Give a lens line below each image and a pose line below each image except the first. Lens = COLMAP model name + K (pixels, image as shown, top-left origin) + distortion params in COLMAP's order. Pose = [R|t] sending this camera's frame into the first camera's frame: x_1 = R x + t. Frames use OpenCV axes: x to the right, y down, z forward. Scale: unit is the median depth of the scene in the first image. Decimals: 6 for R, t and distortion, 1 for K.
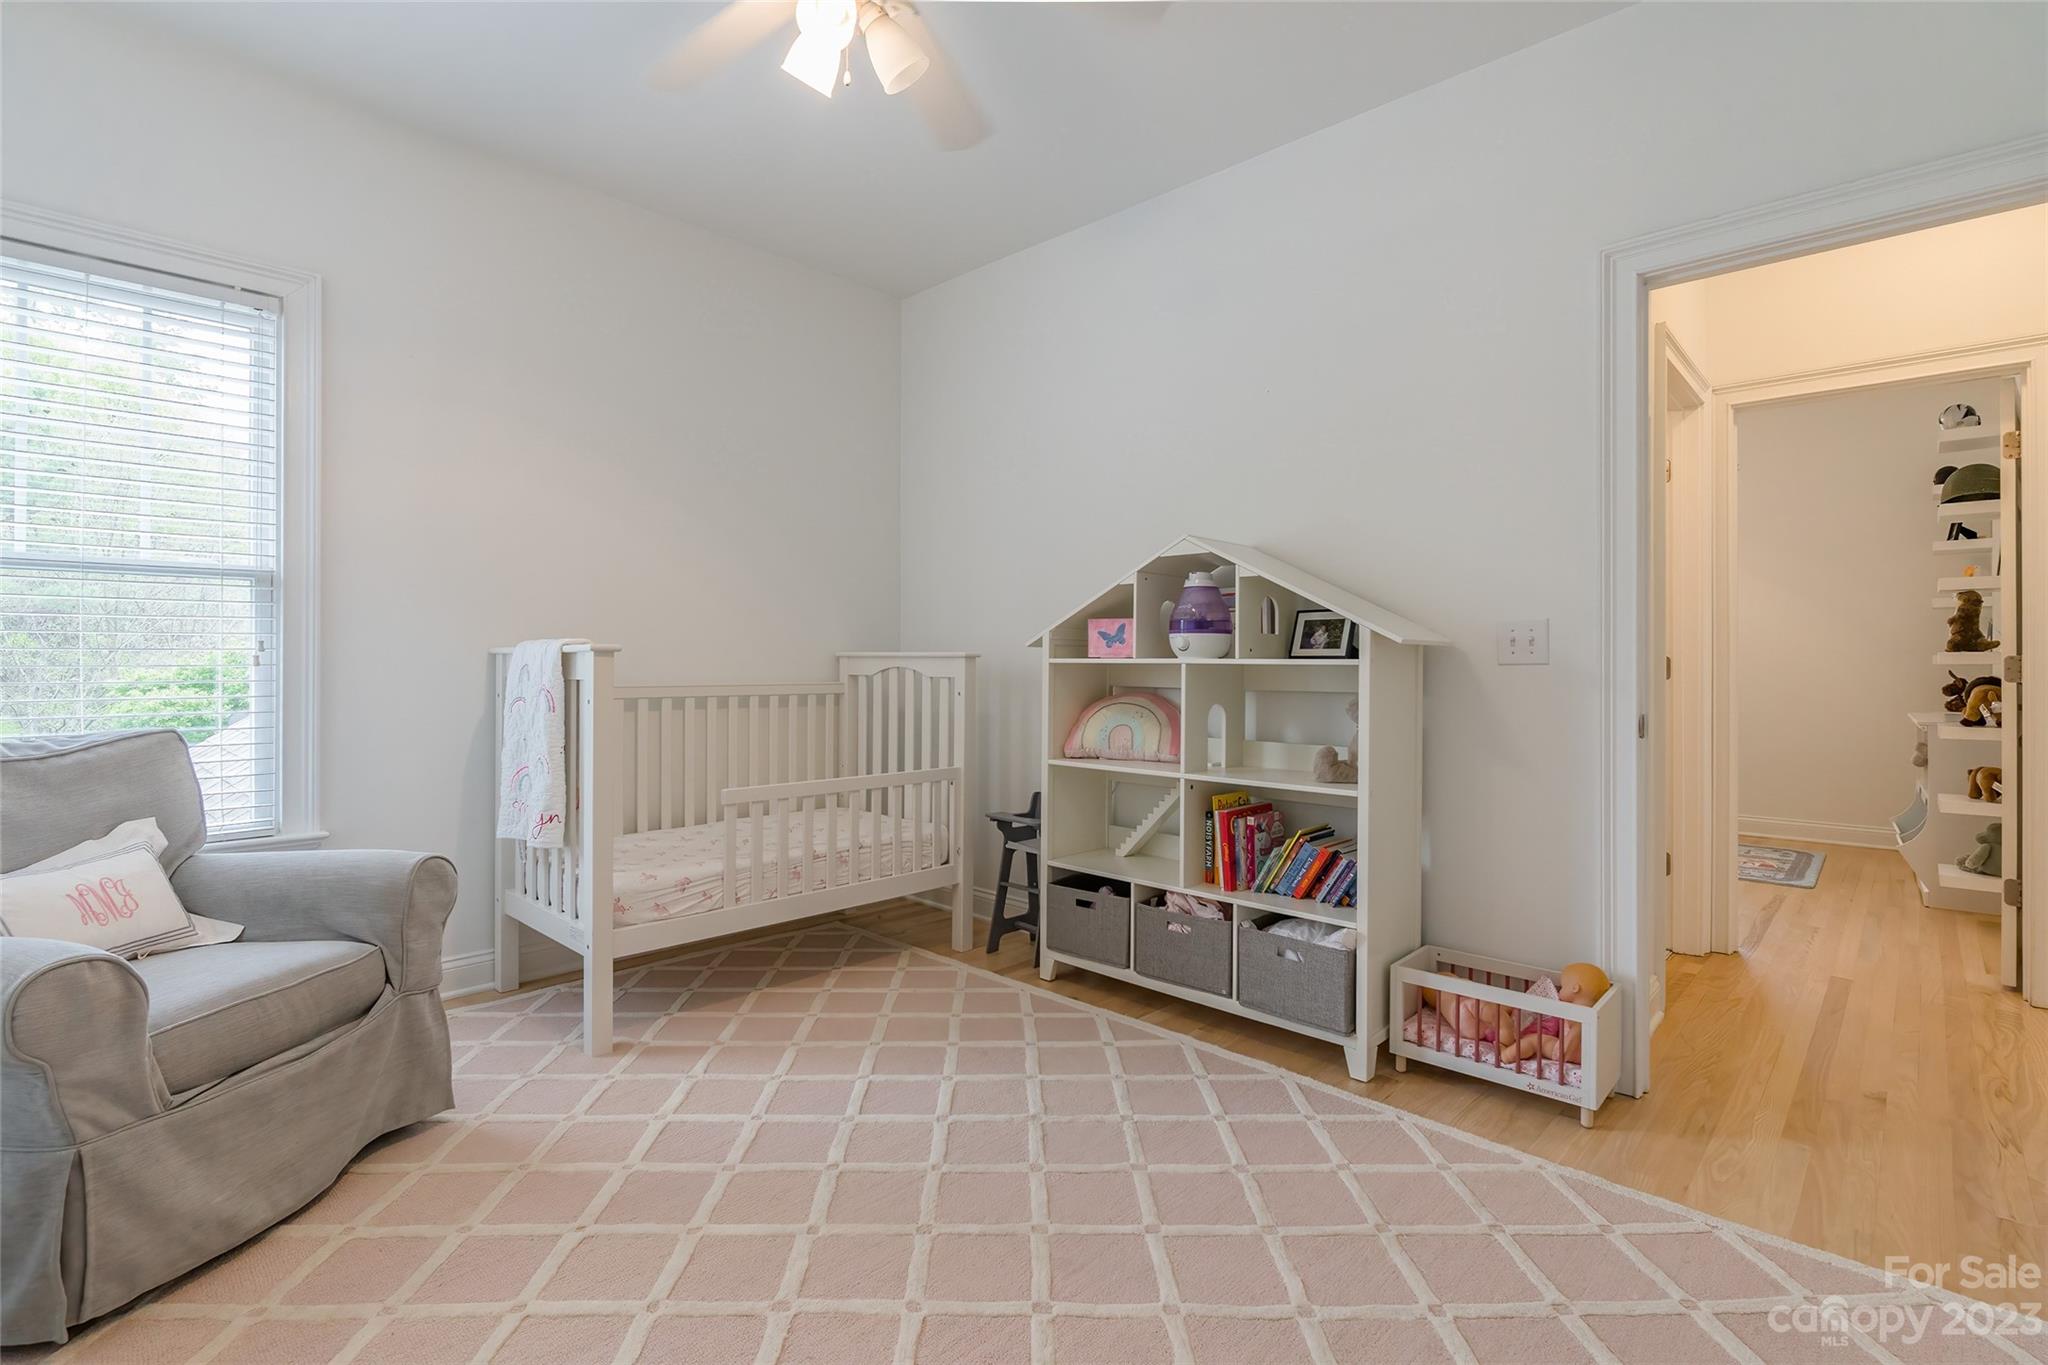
lens RADIAL K [[951.3, 0, 1024.1], [0, 951.3, 653.4], [0, 0, 1]] dist [-0.001101, -0.000608]
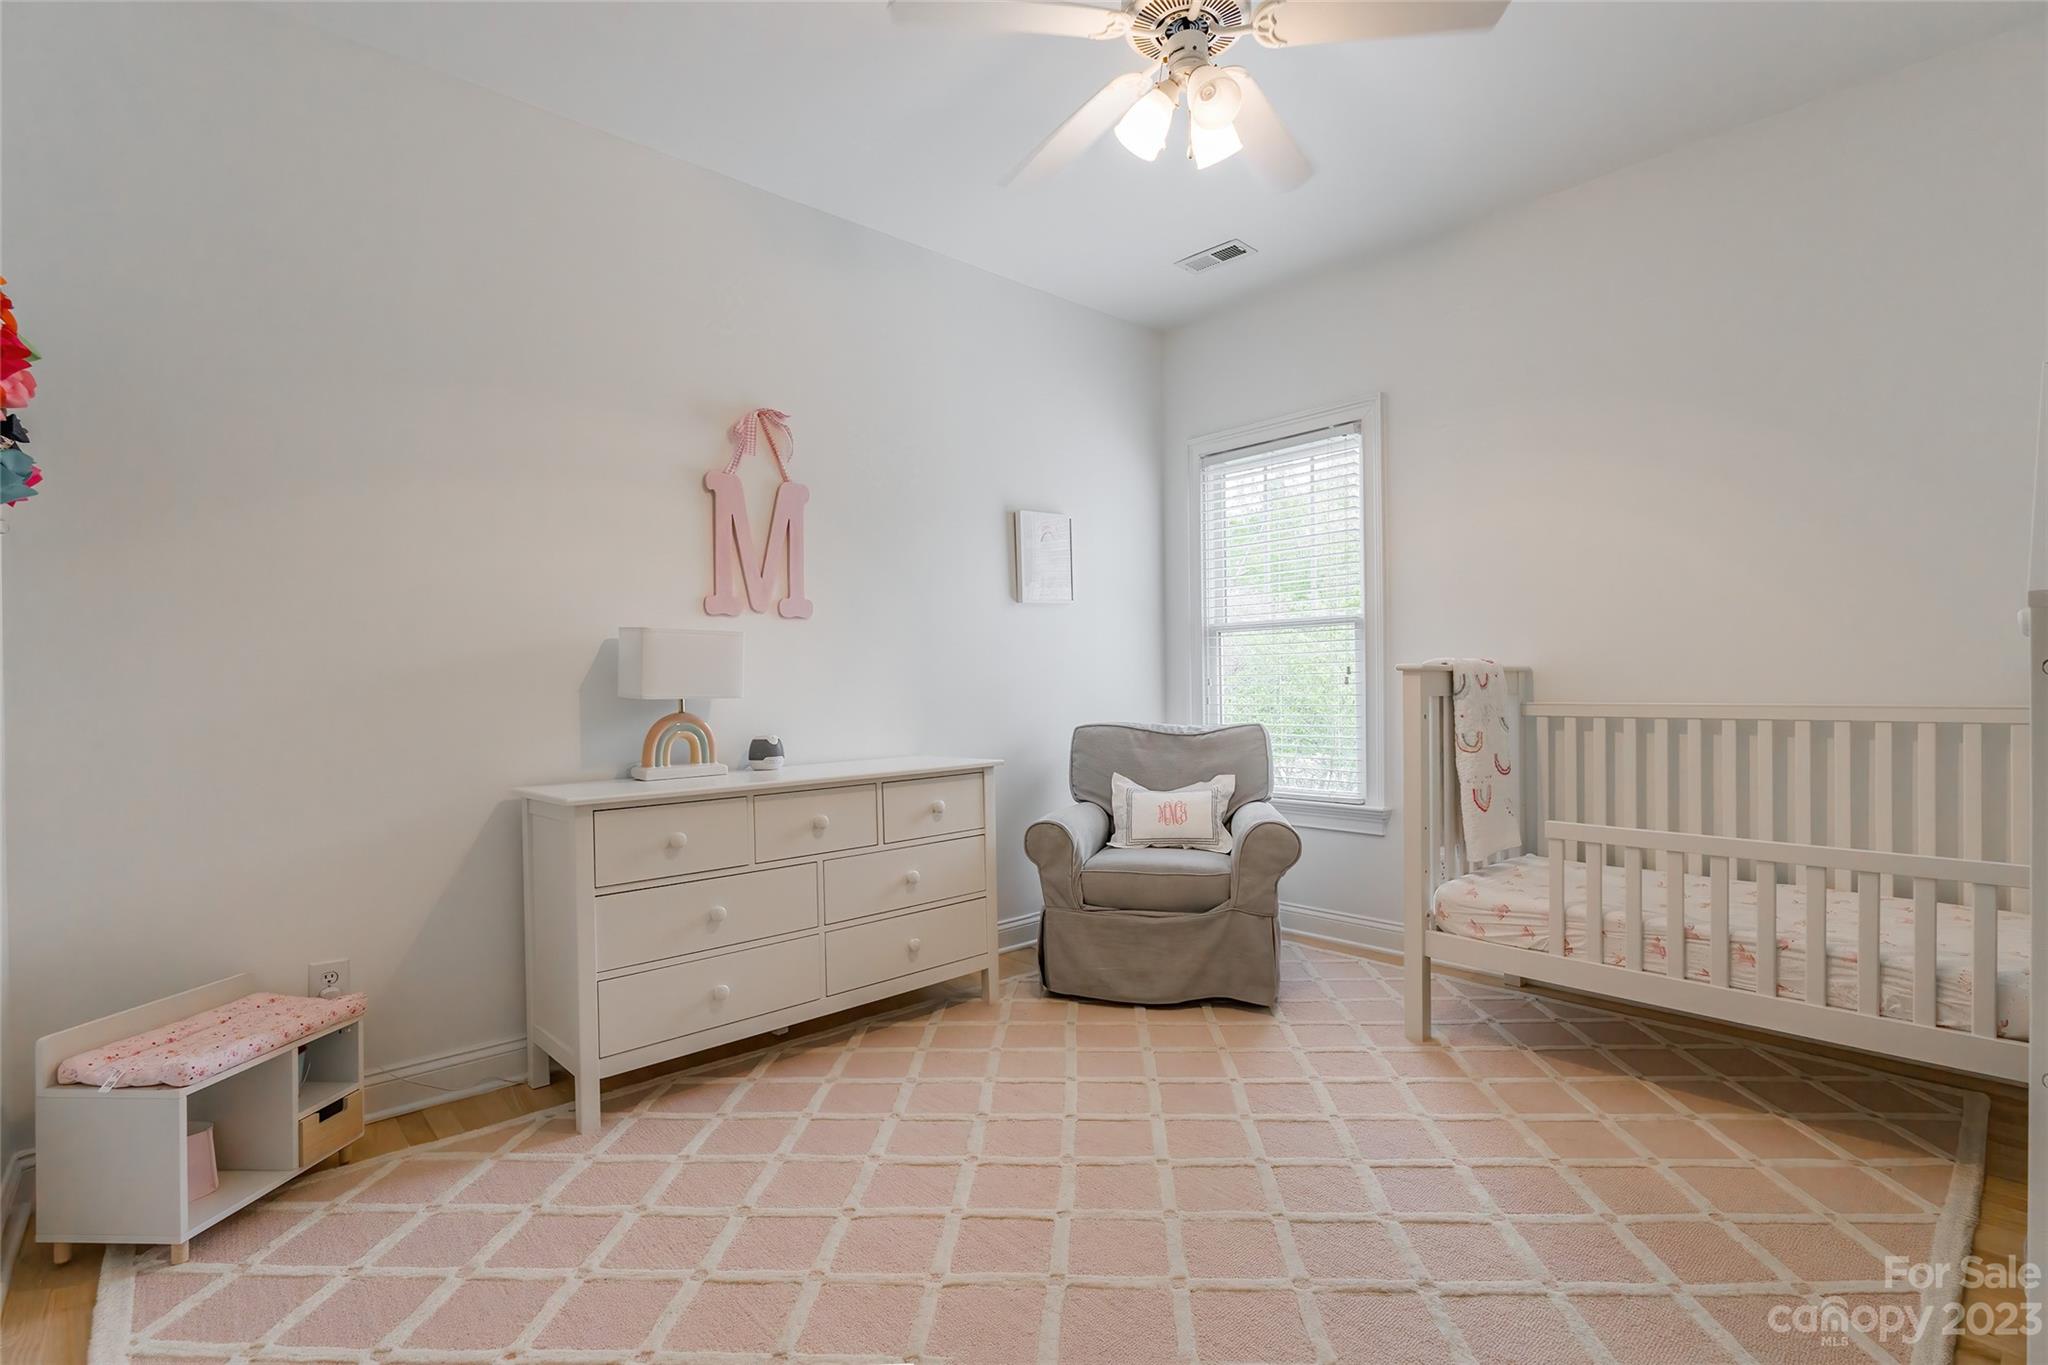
lens RADIAL K [[934.8, 0, 1050.1], [0, 934.8, 691.6], [0, 0, 1]] dist [0.001709, -0.008416]
pose [[-0.054072, 0.006028, -0.998519, 0.618205], [0.022920, 0.999726, 0.004794, 0.006882], [0.998274, -0.022626, -0.054195, 0.614674]]
